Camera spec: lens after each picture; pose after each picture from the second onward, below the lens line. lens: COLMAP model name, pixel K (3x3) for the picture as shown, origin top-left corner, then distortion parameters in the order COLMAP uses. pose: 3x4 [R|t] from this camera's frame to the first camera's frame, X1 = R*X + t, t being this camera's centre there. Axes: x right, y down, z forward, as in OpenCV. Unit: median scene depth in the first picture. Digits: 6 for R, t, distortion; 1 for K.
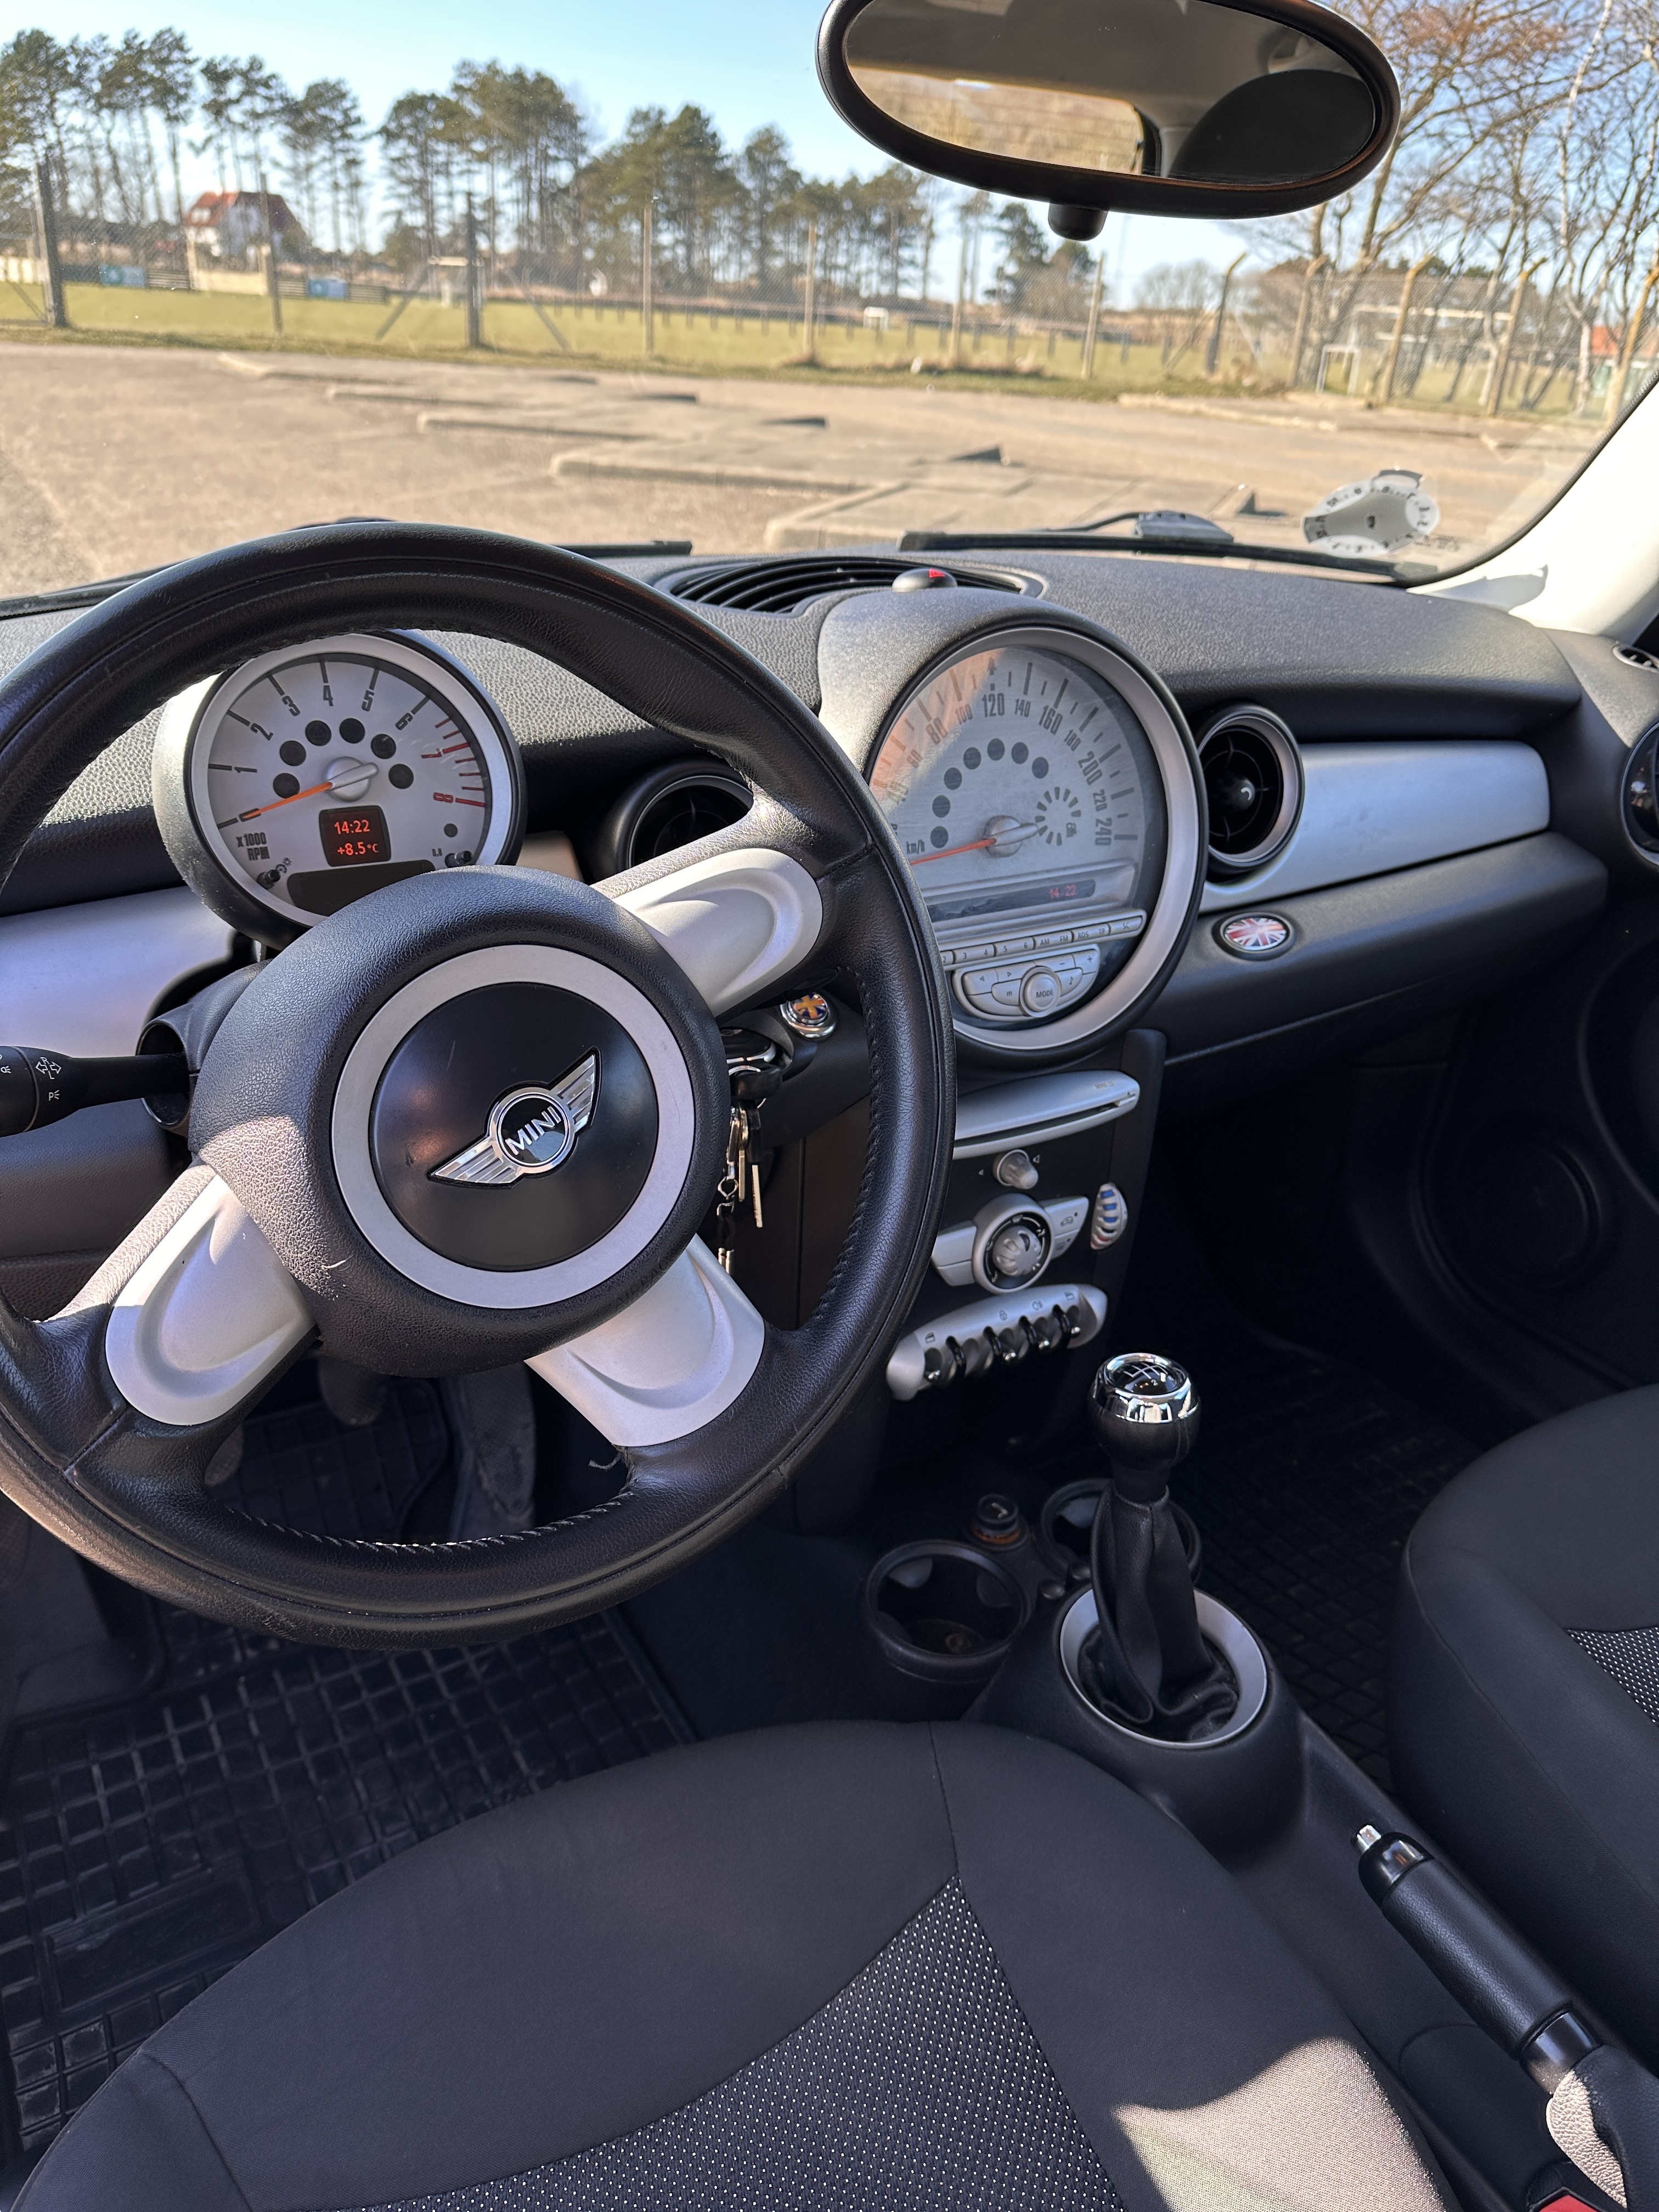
lens RADIAL K [[1561.3, 0, 831.0], [0, 1561.3, 1097.8], [0, 0, 1]] dist [0.024855, -0.034392]
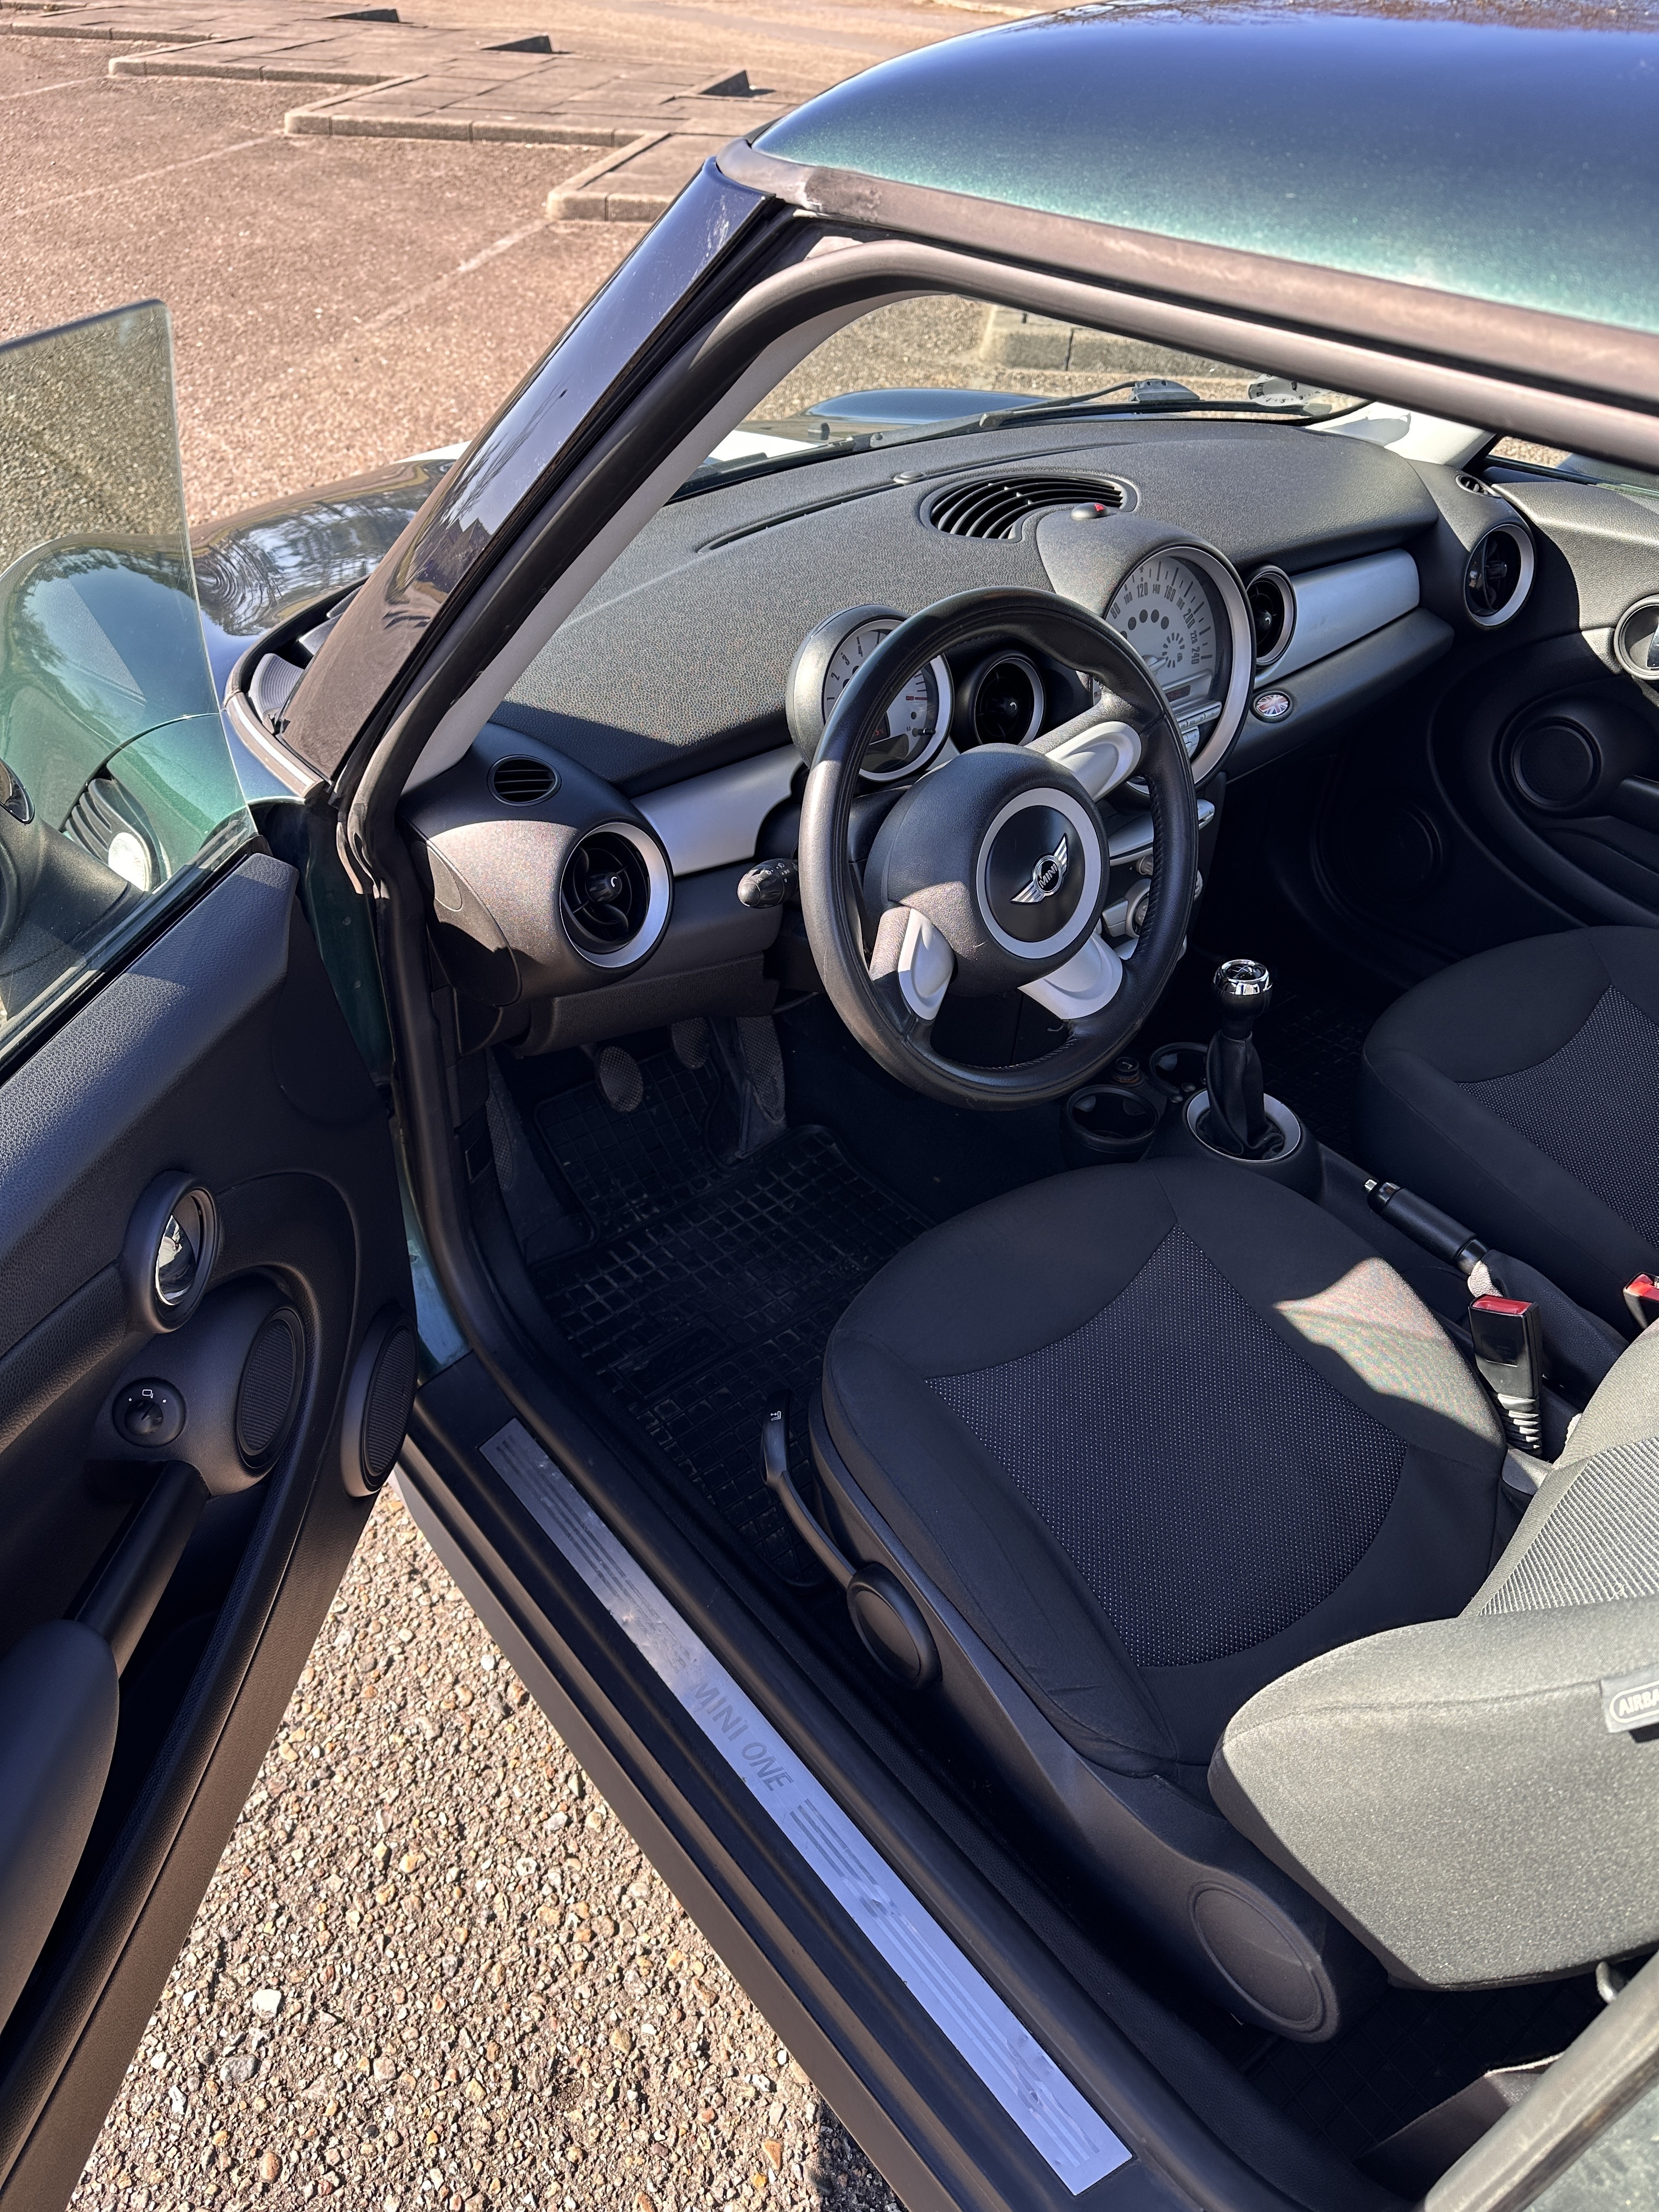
lens RADIAL K [[1539.7, 0, 829.0], [0, 1539.7, 1109.1], [0, 0, 1]] dist [0.005537, -0.007365]
pose [[0.985454, -0.118098, 0.122203, -0.040197], [0.088972, 0.971187, 0.221089, -0.008240], [-0.144792, -0.207000, 0.967567, -0.055148]]
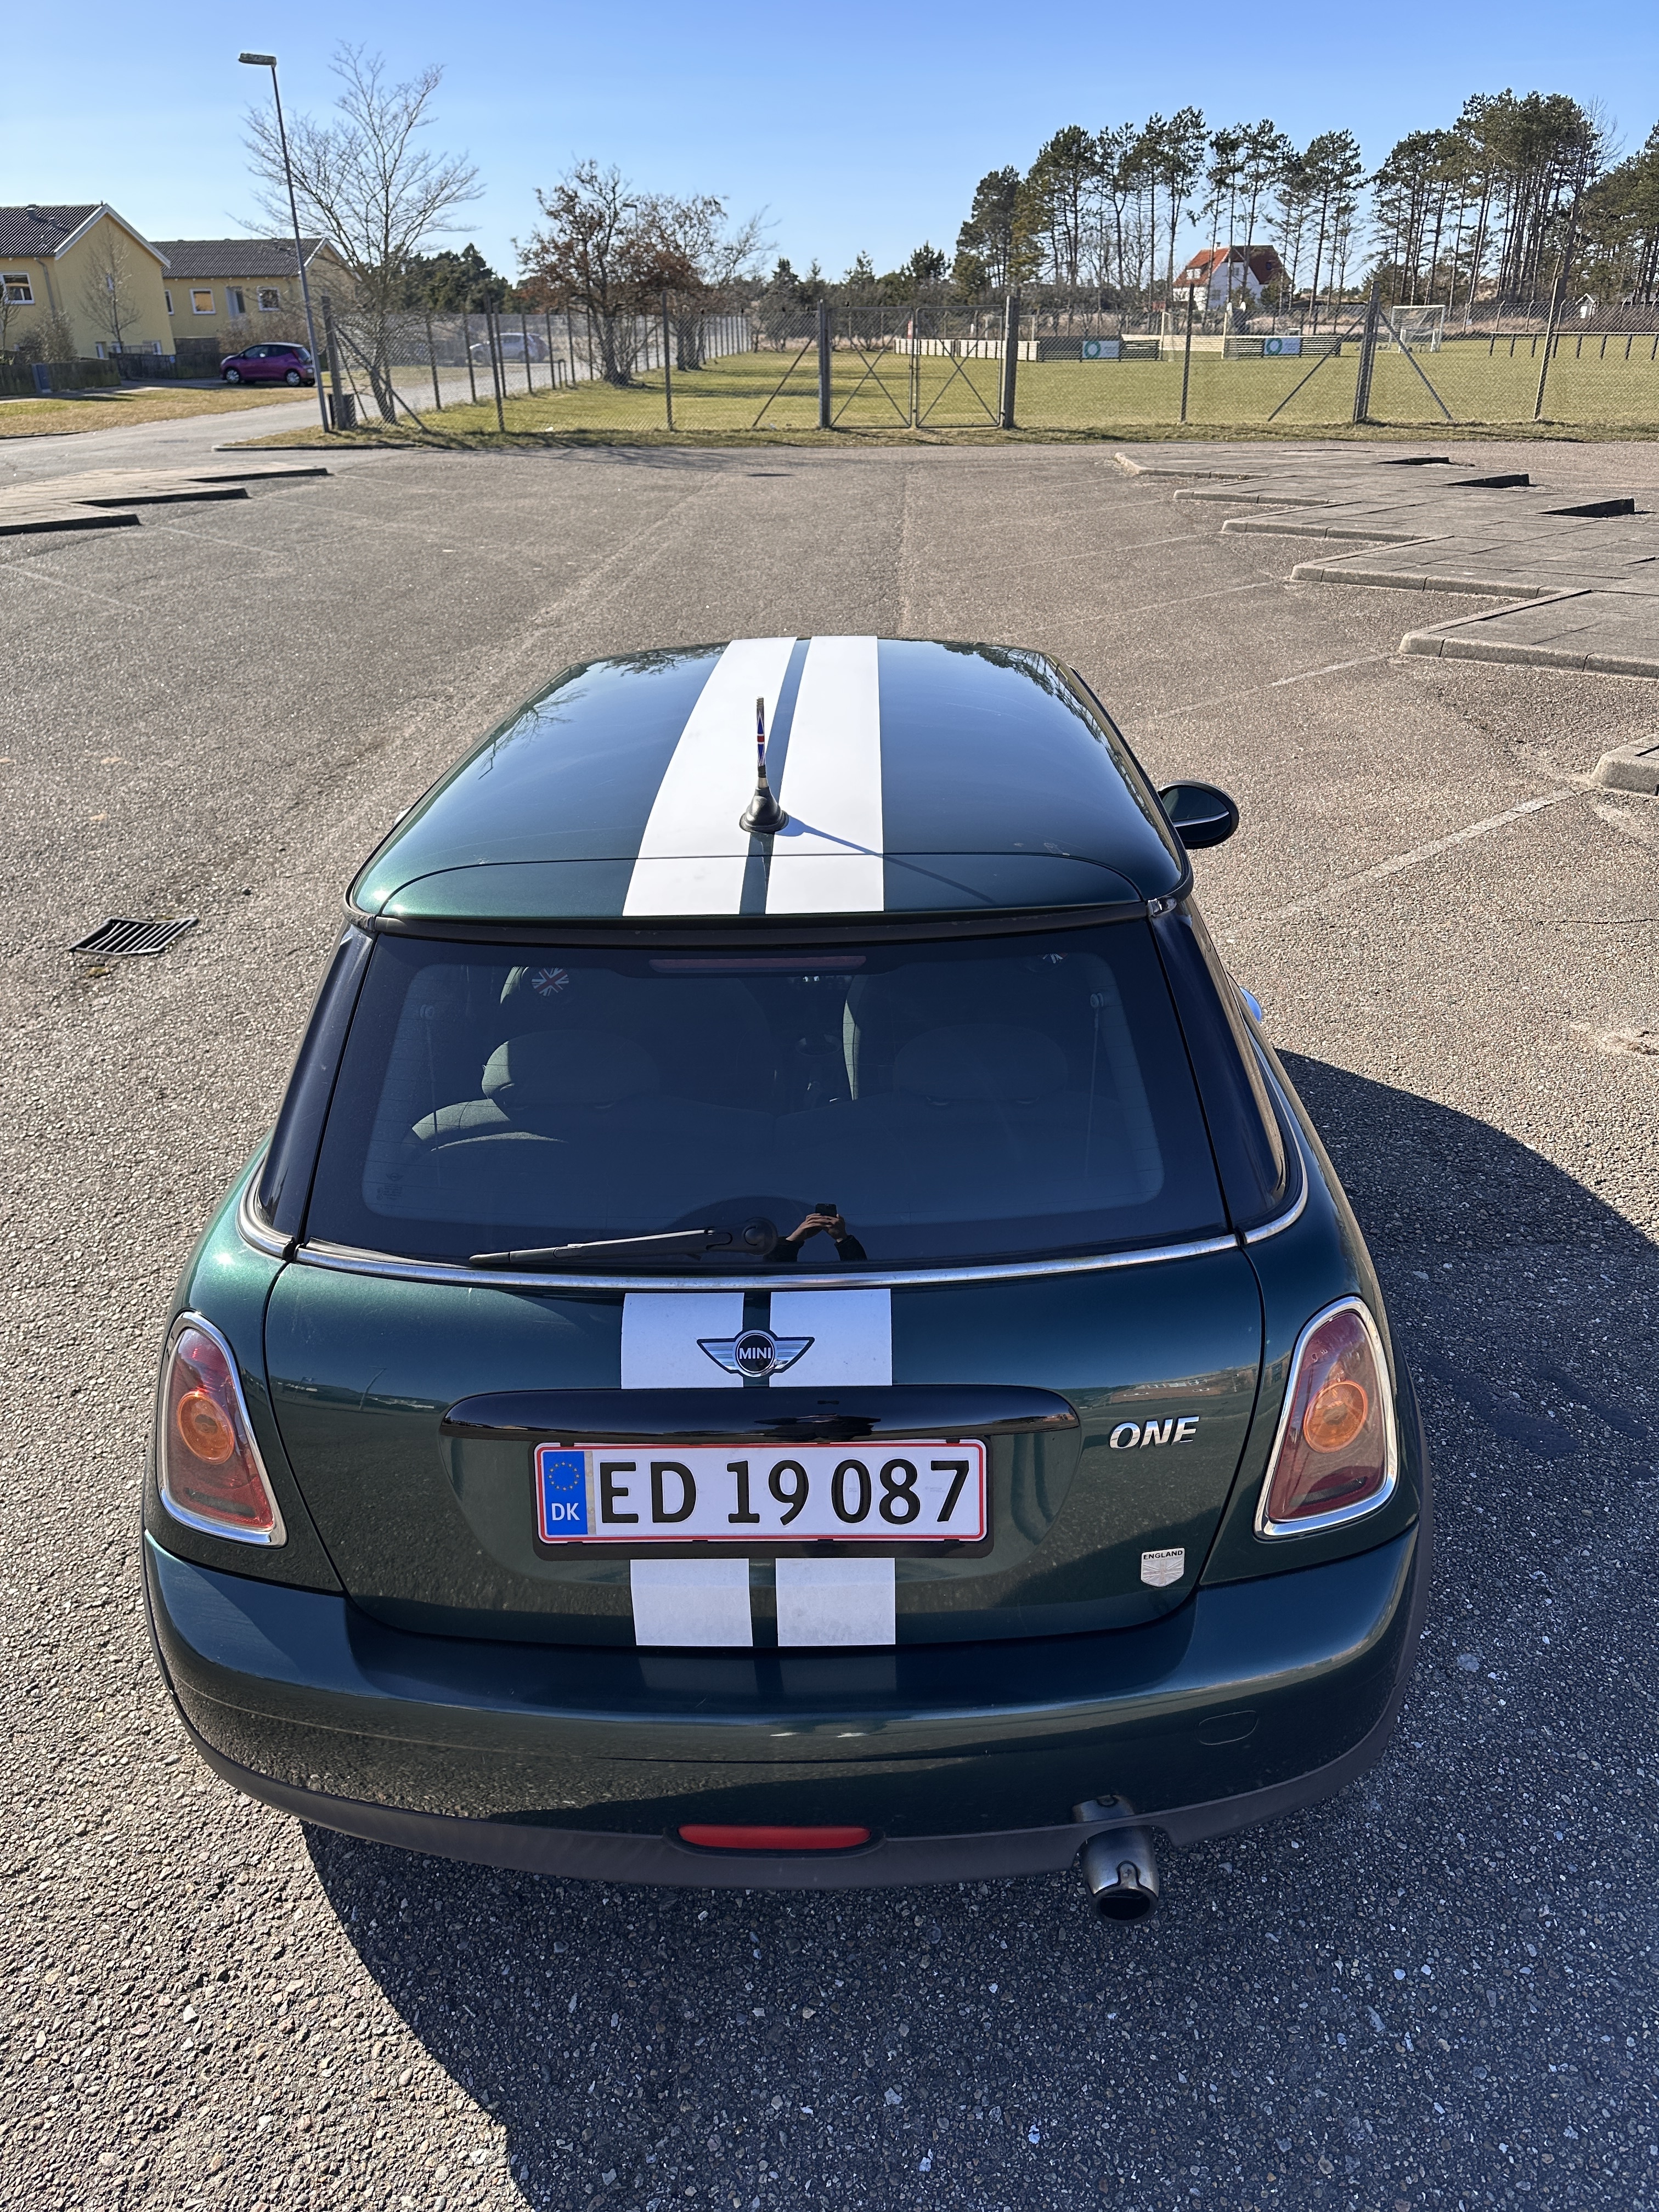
lens RADIAL K [[1561.3, 0, 826.8], [0, 1561.3, 1108.4], [0, 0, 1]] dist [0.024855, -0.034392]
pose [[0.849701, 0.167178, -0.500059, 0.198607], [-0.173073, 0.984288, 0.034978, 0.030611], [0.498050, 0.056826, 0.865284, -0.222334]]
